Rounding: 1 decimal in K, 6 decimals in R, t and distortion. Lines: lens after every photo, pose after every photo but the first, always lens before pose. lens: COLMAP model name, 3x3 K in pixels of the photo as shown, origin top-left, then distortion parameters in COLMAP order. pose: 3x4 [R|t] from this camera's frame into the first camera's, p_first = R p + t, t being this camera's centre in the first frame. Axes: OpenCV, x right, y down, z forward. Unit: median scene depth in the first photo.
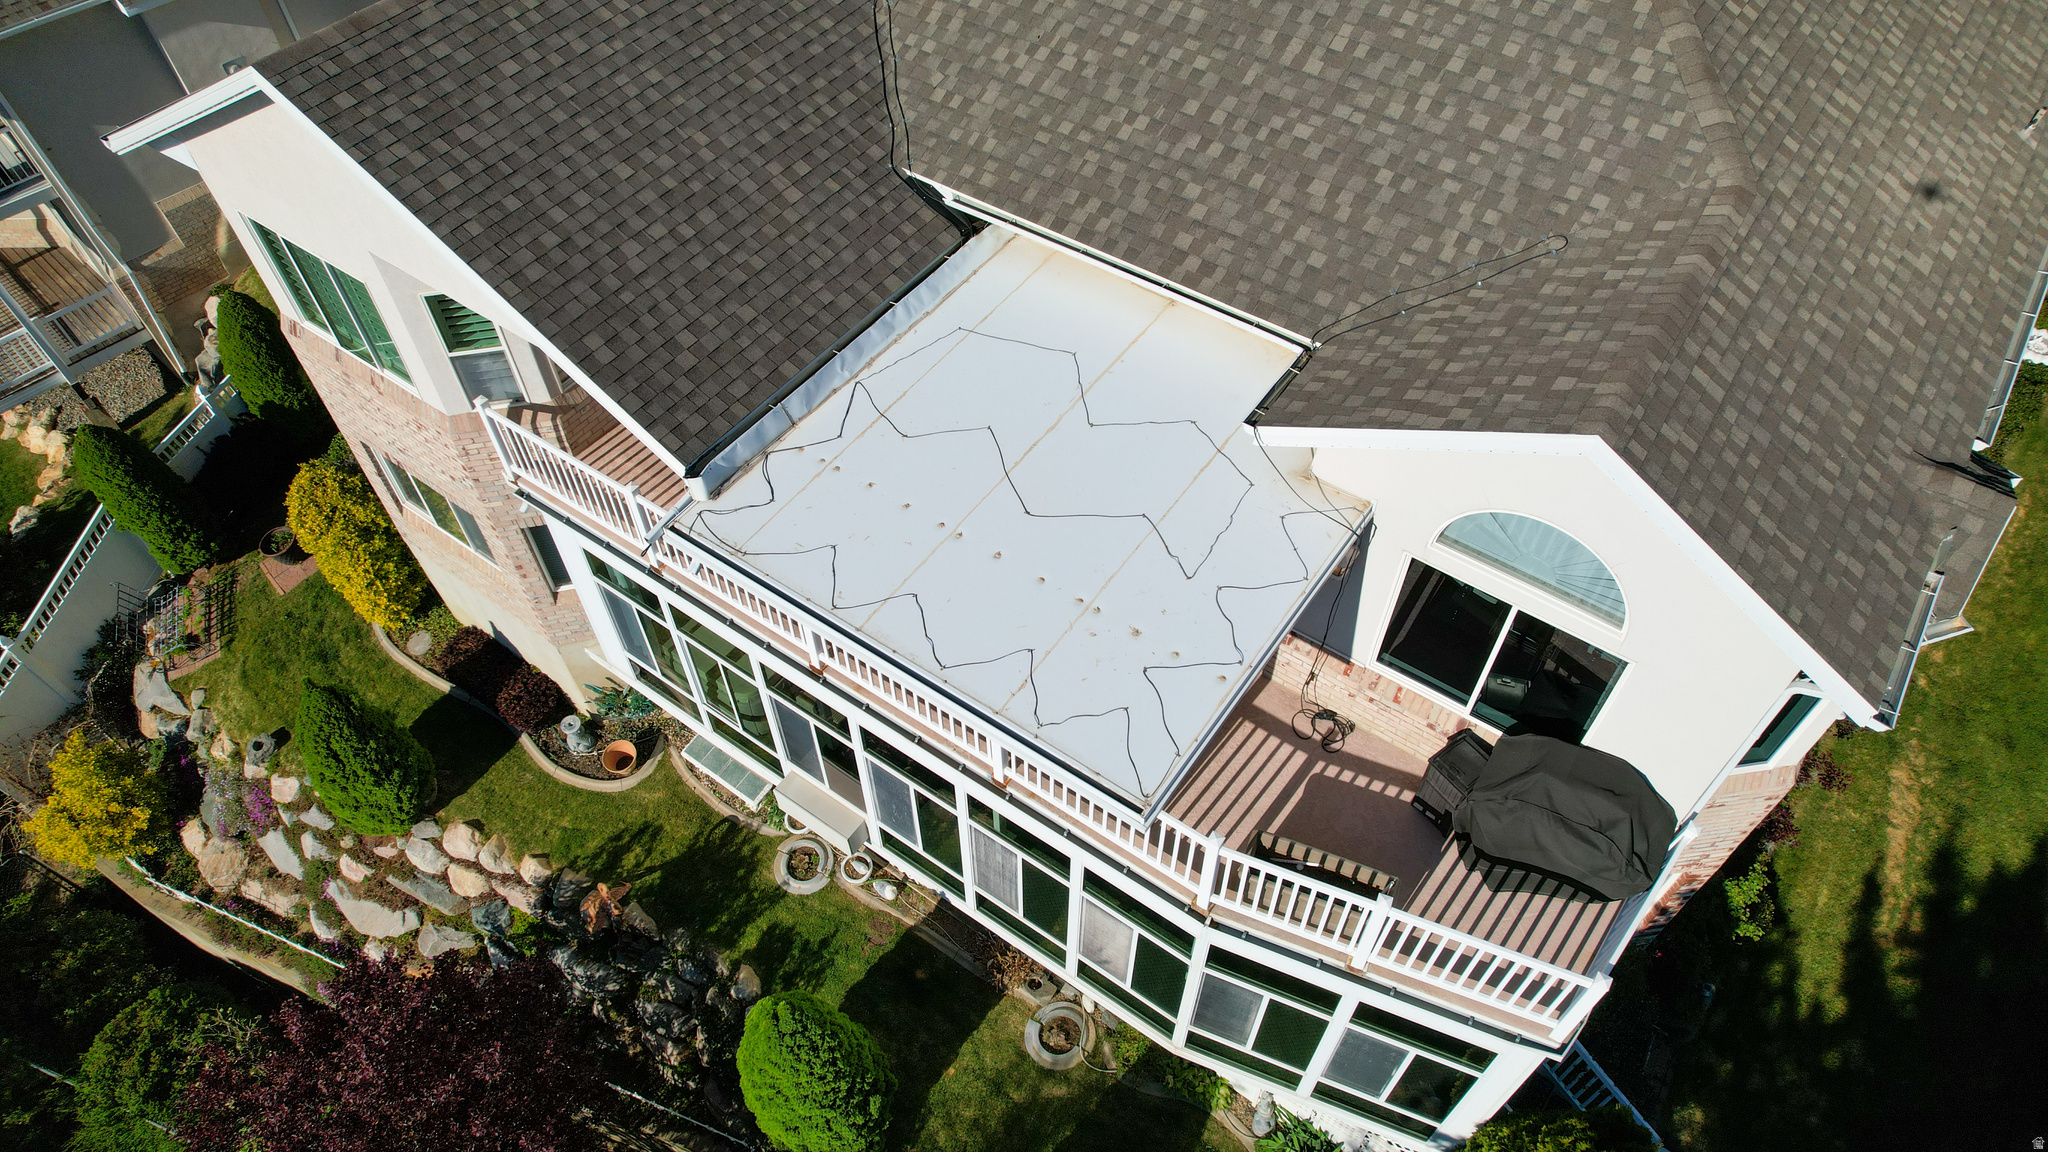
lens RADIAL K [[1304.4, 0, 1029.4], [0, 1304.4, 579.6], [0, 0, 1]] dist [-0.075779, 0.066209]
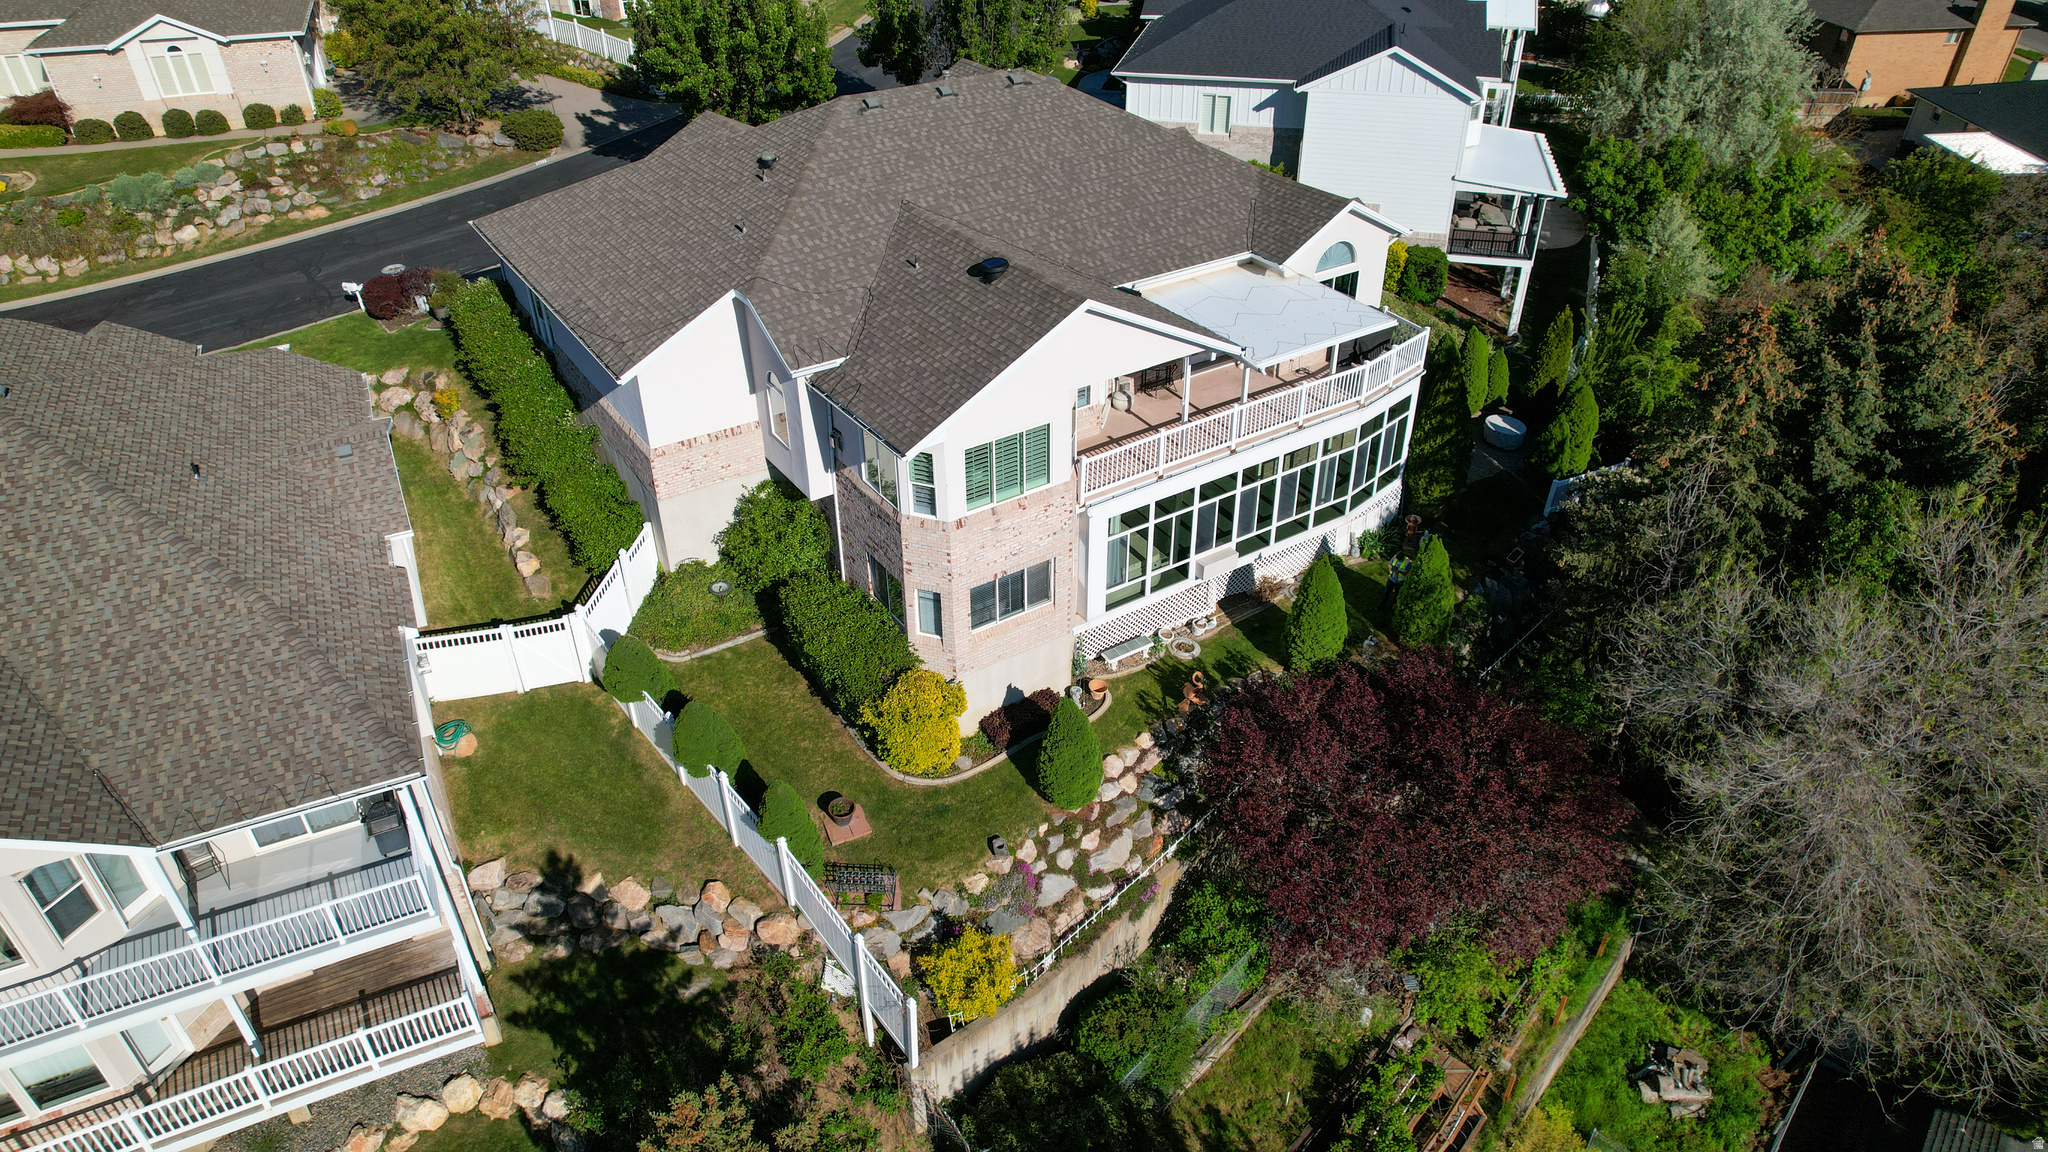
lens RADIAL K [[1304.4, 0, 1029.4], [0, 1304.4, 579.6], [0, 0, 1]] dist [-0.075779, 0.066209]
pose [[0.356143, -0.519523, 0.776697, -1.675590], [0.727530, 0.675778, 0.118422, -0.243368], [-0.586398, 0.522895, 0.618642, -0.119475]]
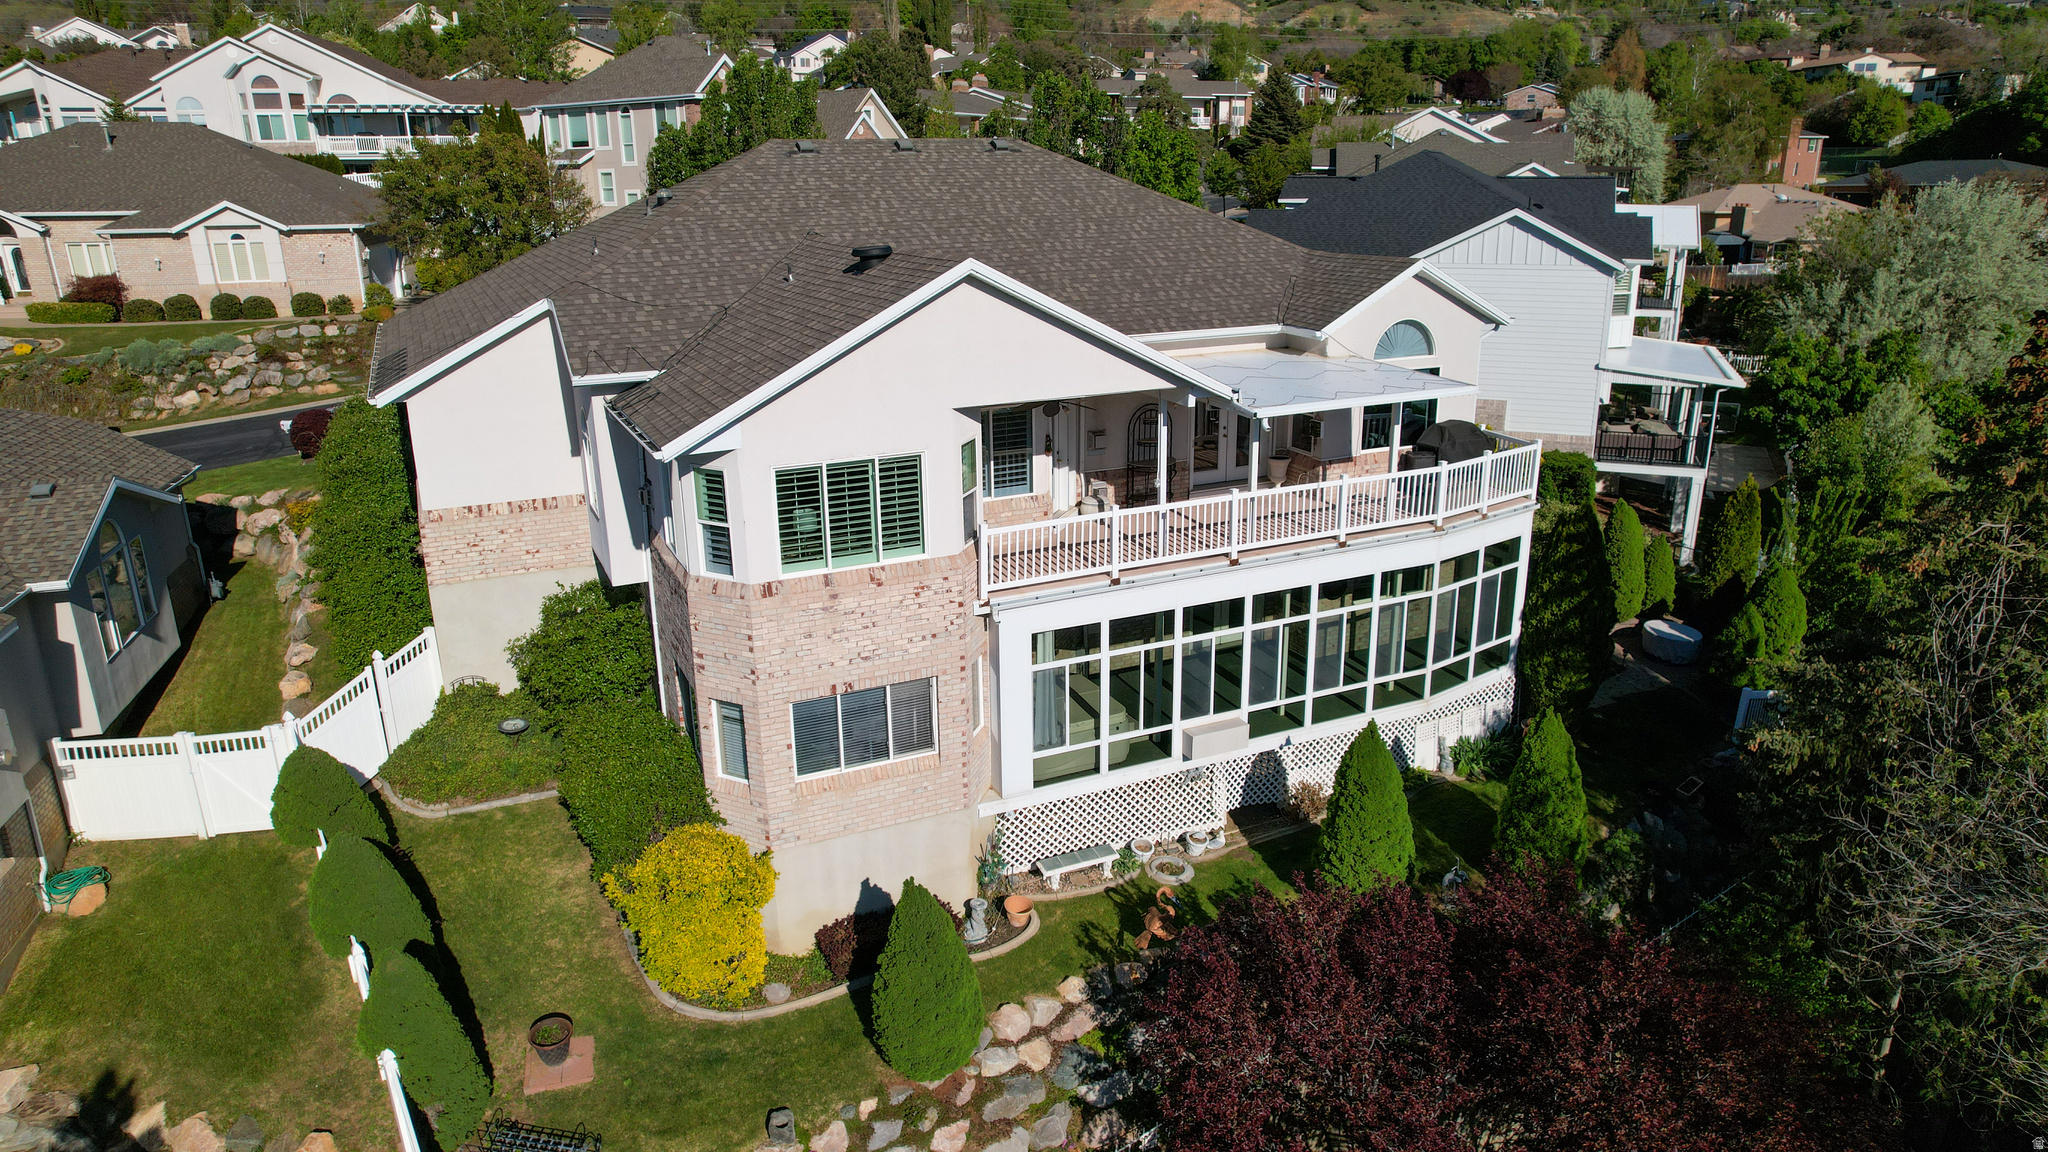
lens RADIAL K [[1304.4, 0, 1029.4], [0, 1304.4, 579.6], [0, 0, 1]] dist [-0.075779, 0.066209]
pose [[0.489995, -0.265060, 0.830450, -1.215100], [0.682488, 0.709316, -0.176296, 0.143267], [-0.542323, 0.653157, 0.528462, 0.195202]]
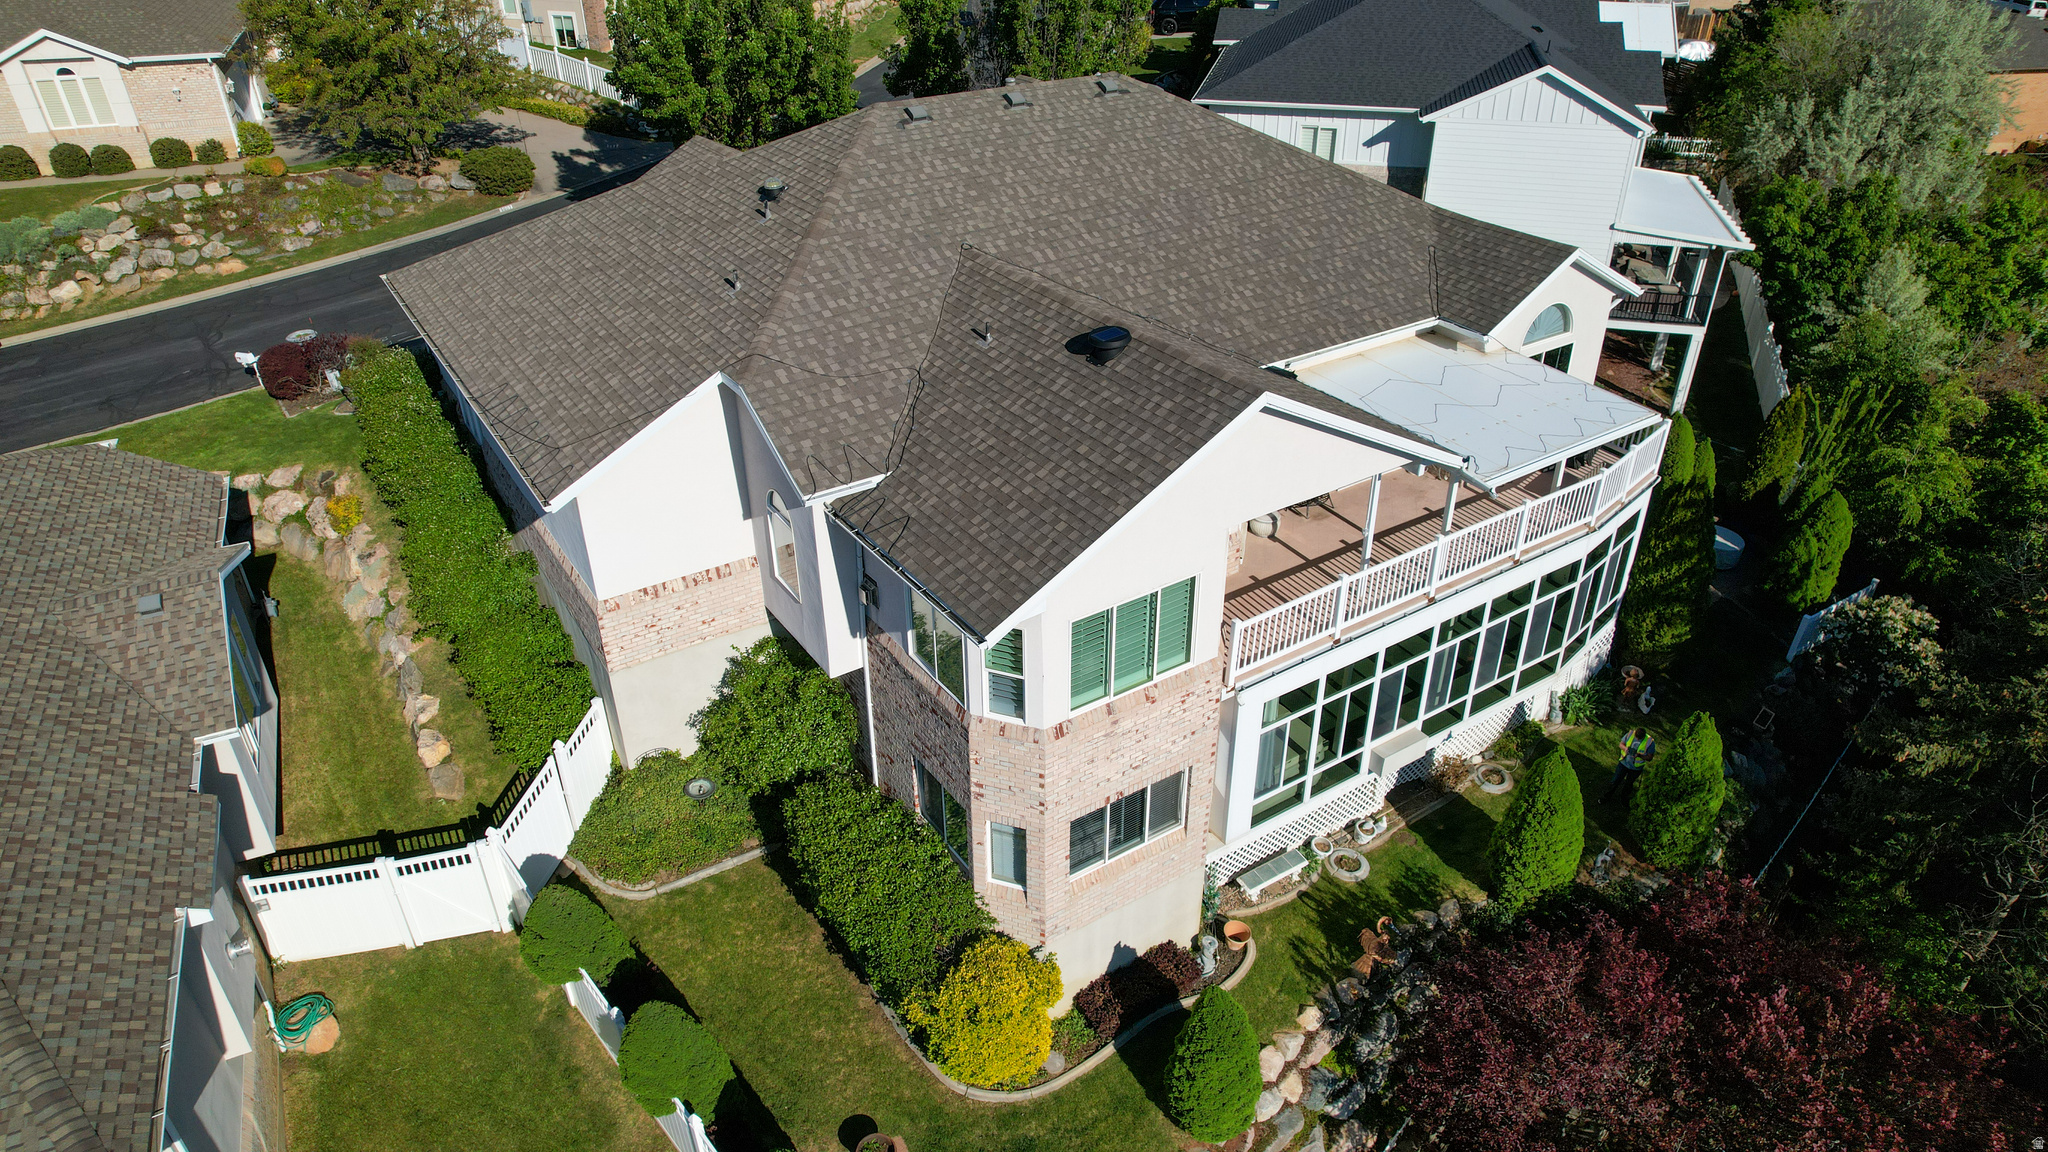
lens RADIAL K [[1304.4, 0, 1029.4], [0, 1304.4, 579.6], [0, 0, 1]] dist [-0.075779, 0.066209]
pose [[0.360967, -0.483417, 0.797503, -1.230574], [0.726875, 0.681594, 0.084158, -0.346692], [-0.584257, 0.549307, 0.597416, 0.194339]]
